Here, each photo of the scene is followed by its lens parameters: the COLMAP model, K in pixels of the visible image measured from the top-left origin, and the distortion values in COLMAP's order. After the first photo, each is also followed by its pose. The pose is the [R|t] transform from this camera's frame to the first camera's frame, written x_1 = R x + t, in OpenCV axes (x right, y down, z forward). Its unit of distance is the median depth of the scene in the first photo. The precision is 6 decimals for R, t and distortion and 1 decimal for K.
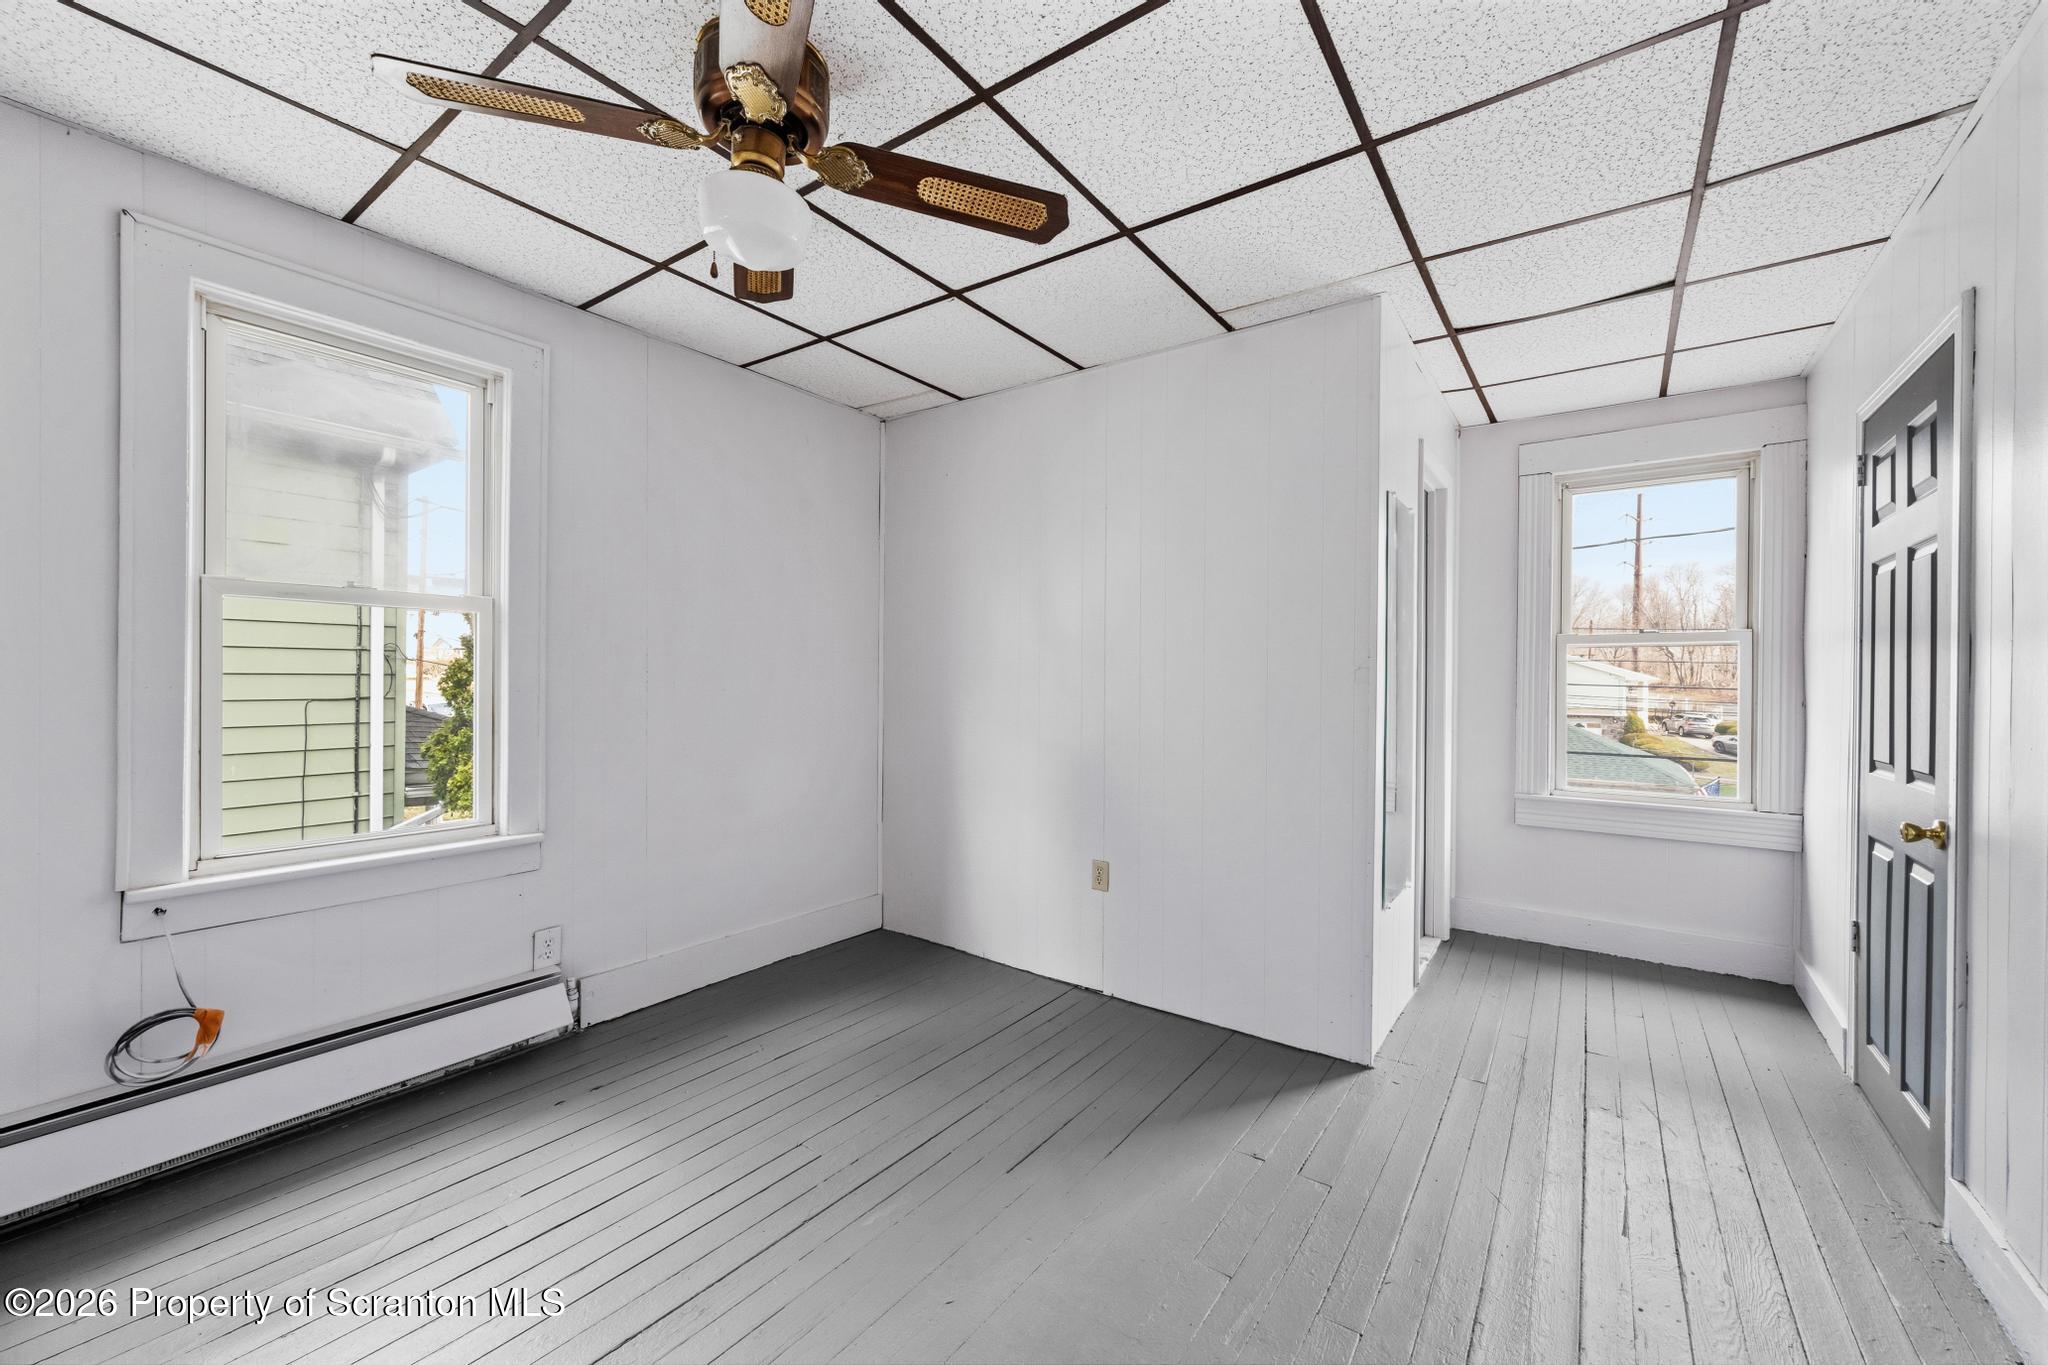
lens RADIAL K [[794.8, 0, 1009.0], [0, 794.8, 682.2], [0, 0, 1]] dist [0.001197, 0.000075]
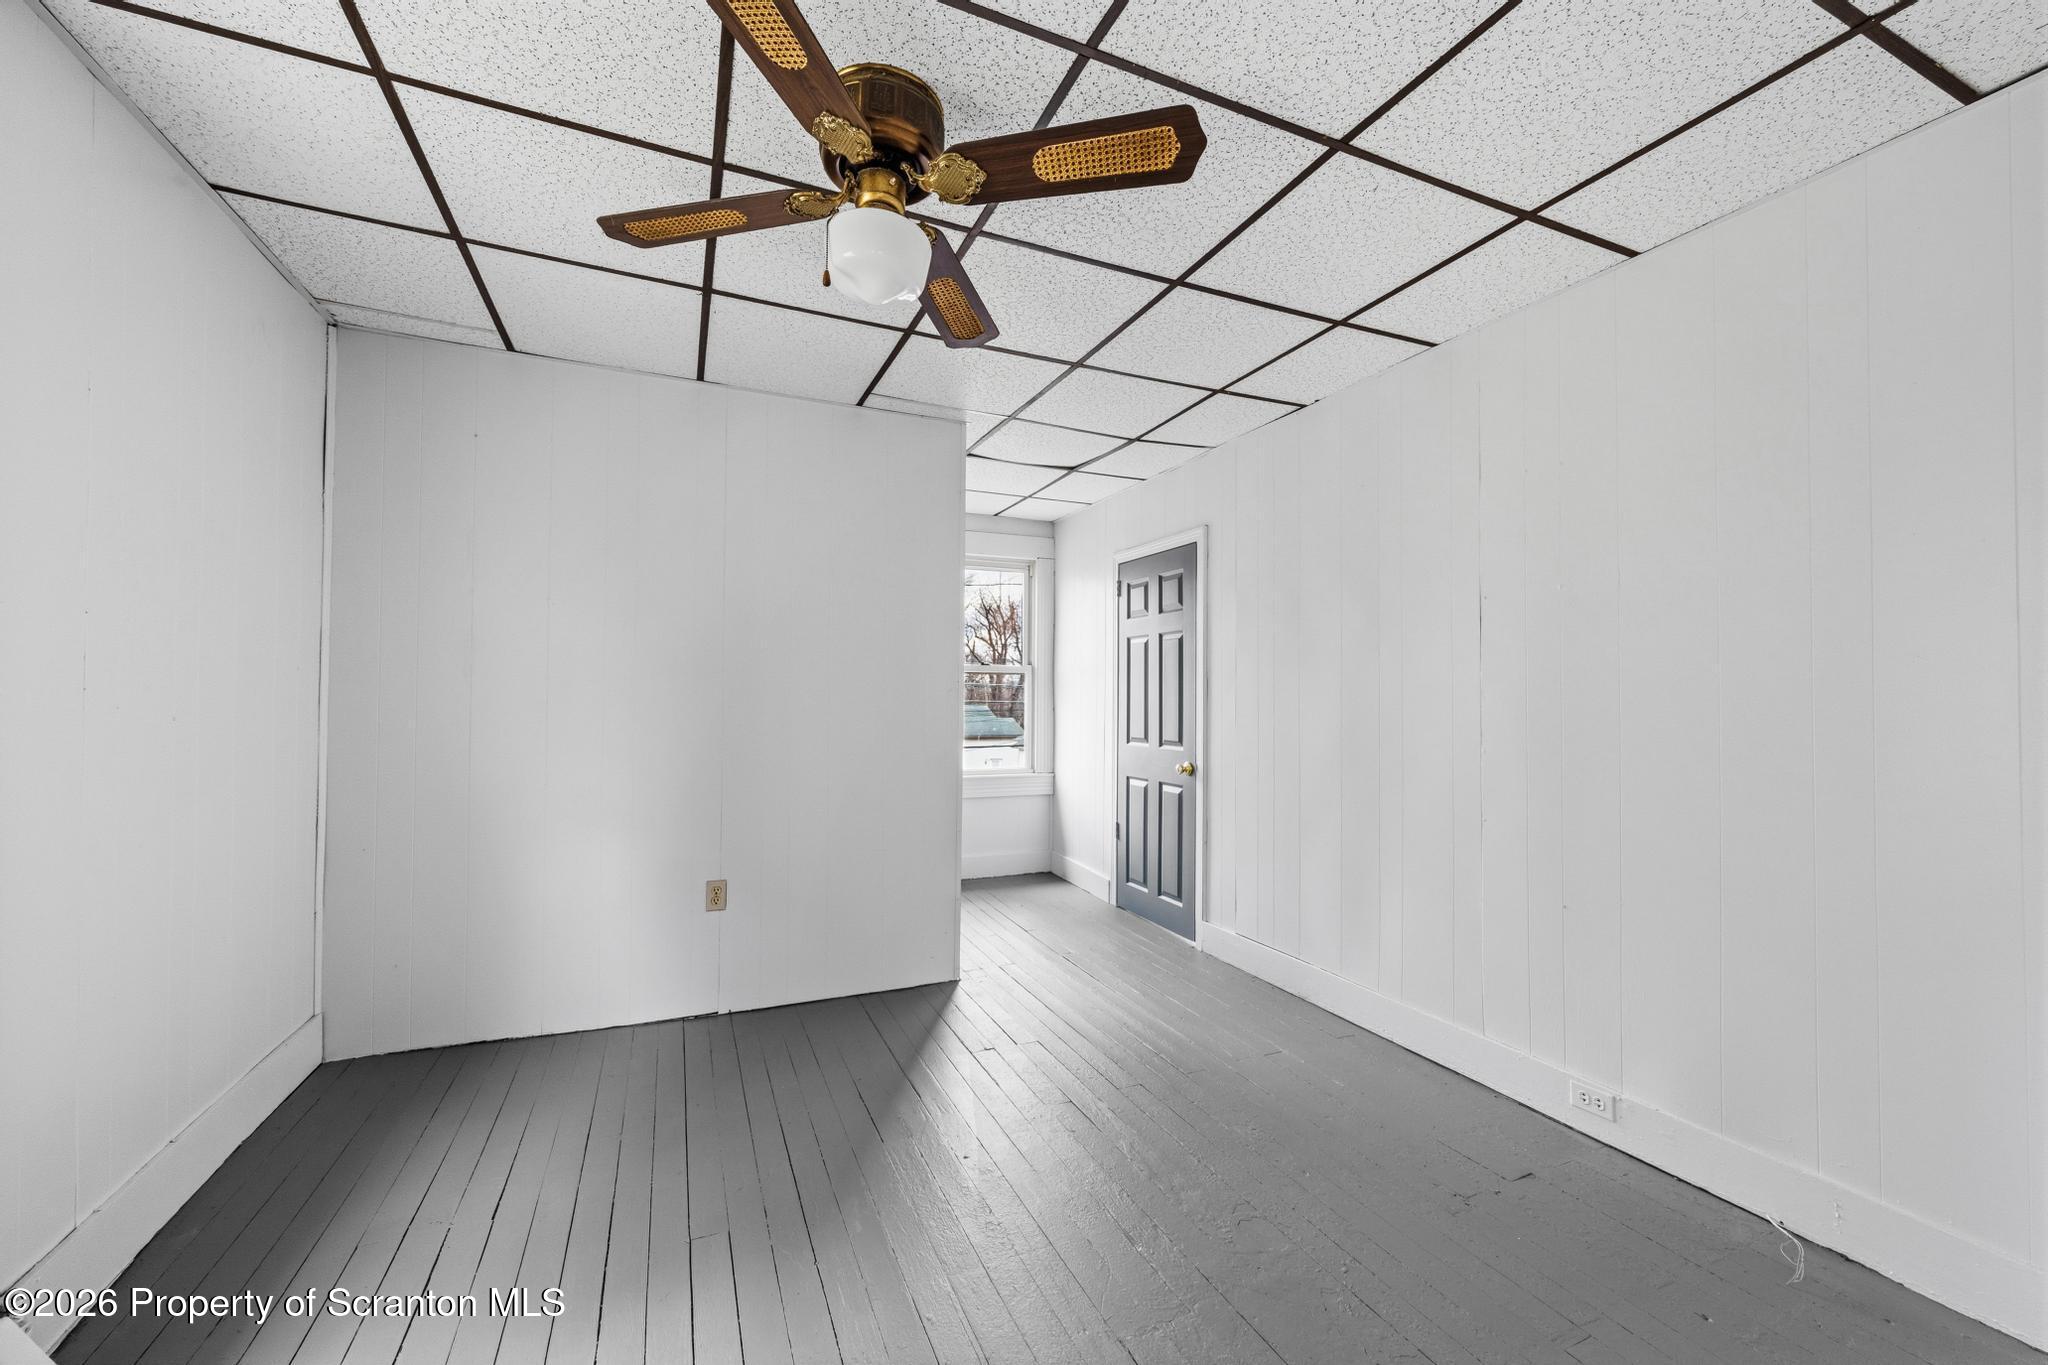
lens RADIAL K [[794.8, 0, 1017.2], [0, 794.8, 675.9], [0, 0, 1]] dist [0.001197, 0.000075]
pose [[0.513555, 0.016501, 0.857898, -0.552758], [-0.001125, 0.999827, -0.018558, -0.012590], [-0.858056, 0.008566, 0.513484, 0.168907]]
